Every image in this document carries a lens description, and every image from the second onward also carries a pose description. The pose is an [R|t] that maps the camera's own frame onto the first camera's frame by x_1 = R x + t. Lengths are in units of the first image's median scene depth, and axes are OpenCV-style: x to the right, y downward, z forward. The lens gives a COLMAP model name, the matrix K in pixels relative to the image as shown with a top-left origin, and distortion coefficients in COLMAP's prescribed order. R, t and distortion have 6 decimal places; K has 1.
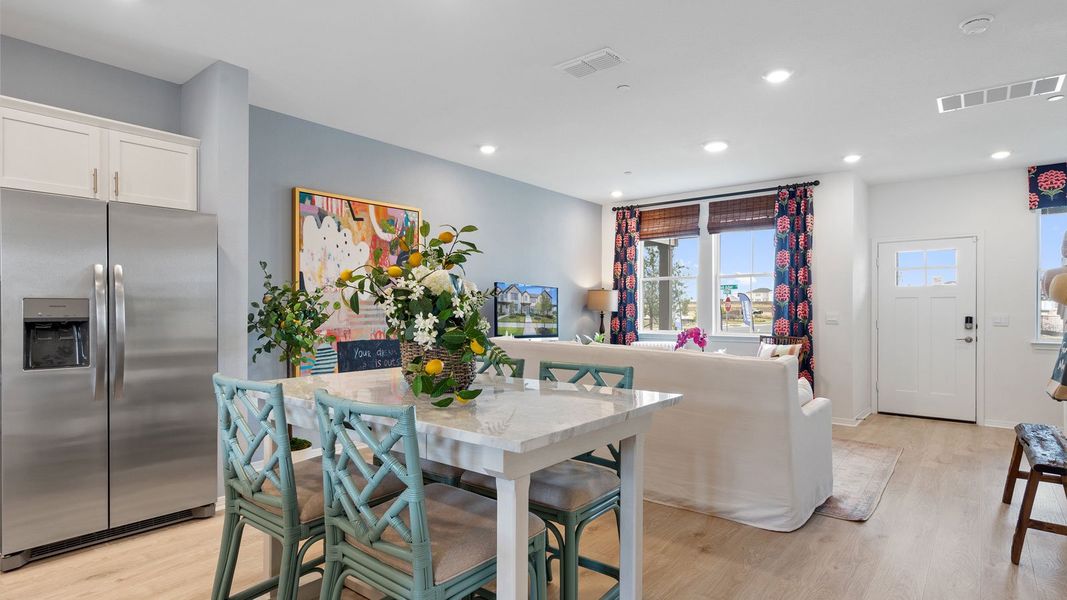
lens RADIAL K [[549.4, 0, 528.7], [0, 549.4, 306.1], [0, 0, 1]] dist [-0.003750, -0.000092]
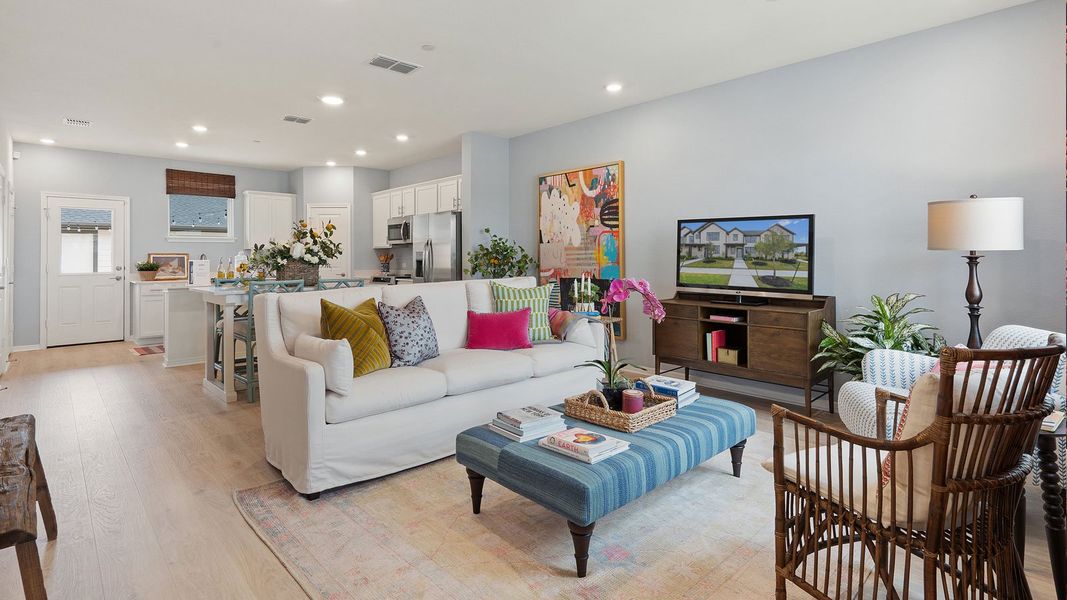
lens RADIAL K [[503.7, 0, 531.4], [0, 503.7, 252.9], [0, 0, 1]] dist [-0.002945, 0.002023]
pose [[-0.113401, -0.014840, -0.993438, 0.705348], [0.011230, 0.999805, -0.016217, 0.017055], [0.993486, -0.012995, -0.113212, 0.816901]]
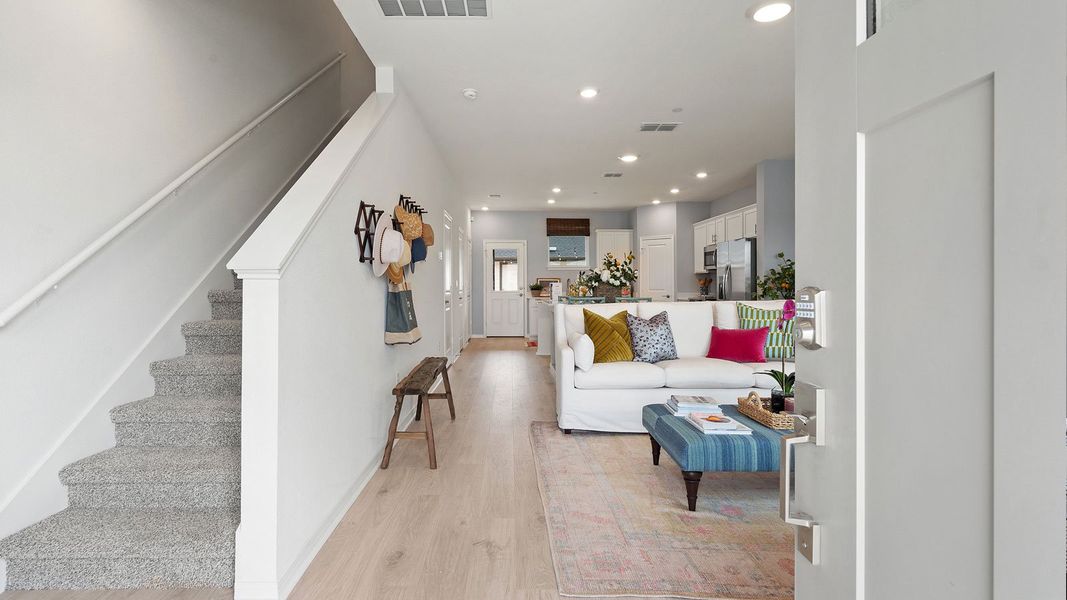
lens RADIAL K [[503.7, 0, 516.8], [0, 503.7, 275.2], [0, 0, 1]] dist [-0.002945, 0.002023]
pose [[-0.762643, -0.016085, -0.646620, 0.786982], [0.000297, 0.999682, -0.025218, 0.021804], [0.646820, -0.019424, -0.762396, 1.050948]]
